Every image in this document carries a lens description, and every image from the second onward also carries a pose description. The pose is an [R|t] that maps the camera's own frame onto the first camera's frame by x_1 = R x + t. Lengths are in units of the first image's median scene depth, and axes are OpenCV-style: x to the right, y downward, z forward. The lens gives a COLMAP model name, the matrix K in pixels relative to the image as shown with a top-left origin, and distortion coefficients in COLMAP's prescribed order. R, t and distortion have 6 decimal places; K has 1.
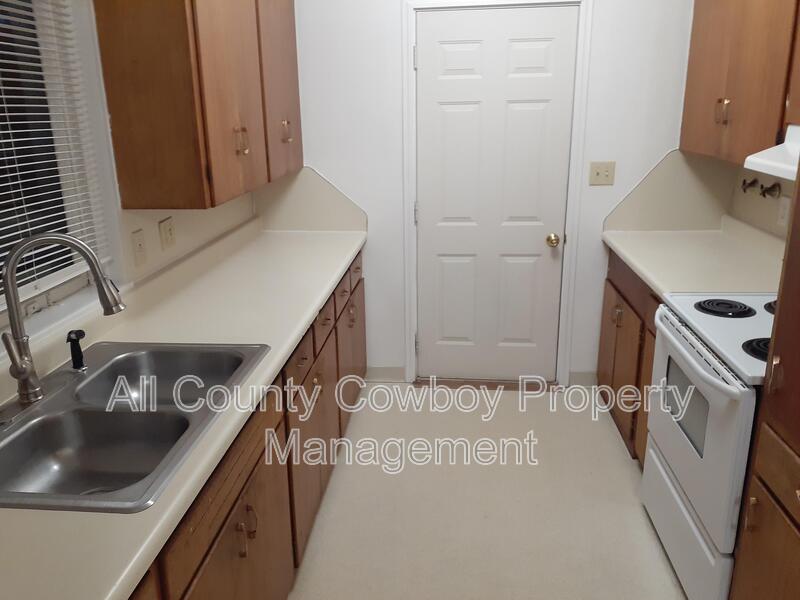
lens RADIAL K [[648.9, 0, 400.0], [0, 648.9, 300.0], [0, 0, 1]] dist [0.109528, -0.001286]
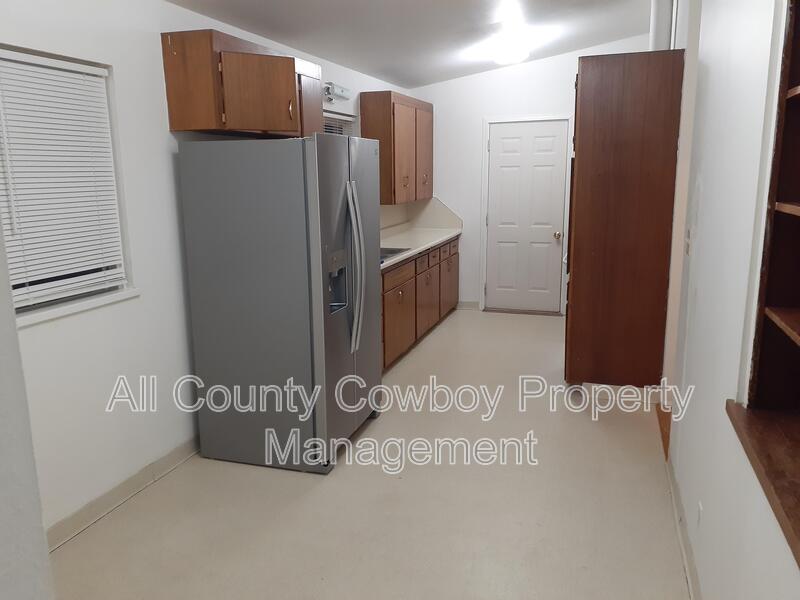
lens RADIAL K [[648.9, 0, 400.0], [0, 648.9, 300.0], [0, 0, 1]] dist [0.109528, -0.001286]
pose [[0.977073, 0.048312, -0.207350, 0.189348], [-0.067496, 0.993966, -0.086465, 0.299405], [0.201922, 0.098478, 0.974438, -0.968161]]
